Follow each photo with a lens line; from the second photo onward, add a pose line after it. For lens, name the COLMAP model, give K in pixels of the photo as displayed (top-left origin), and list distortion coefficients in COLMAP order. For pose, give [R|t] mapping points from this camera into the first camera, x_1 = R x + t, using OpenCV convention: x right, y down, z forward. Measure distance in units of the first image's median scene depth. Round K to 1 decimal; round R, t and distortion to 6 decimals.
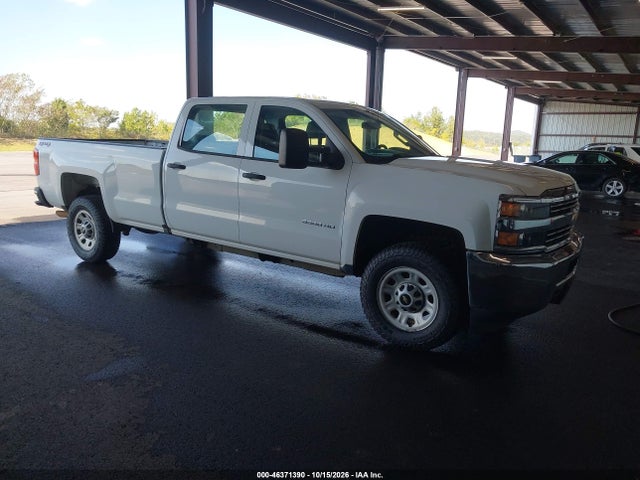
lens RADIAL K [[539.1, 0, 316.3], [0, 539.1, 249.8], [0, 0, 1]] dist [0.005765, -0.012832]
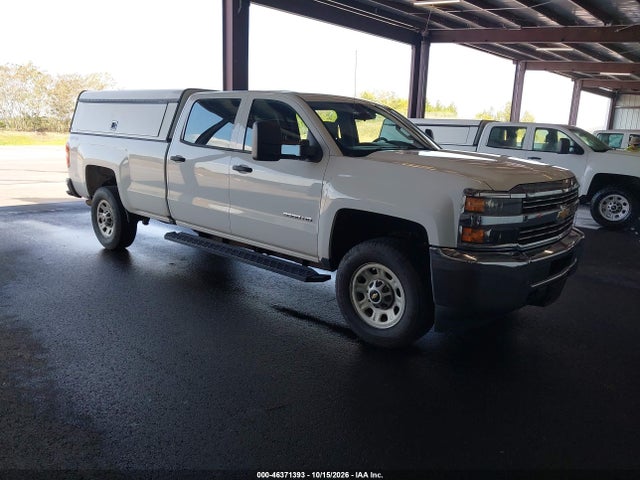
lens RADIAL K [[539.1, 0, 322.8], [0, 539.1, 238.3], [0, 0, 1]] dist [0.005765, -0.012832]
pose [[0.990709, 0.025001, -0.133683, 0.151469], [-0.026879, 0.999564, -0.012260, 0.002822], [0.133318, 0.015740, 0.990948, 0.010758]]
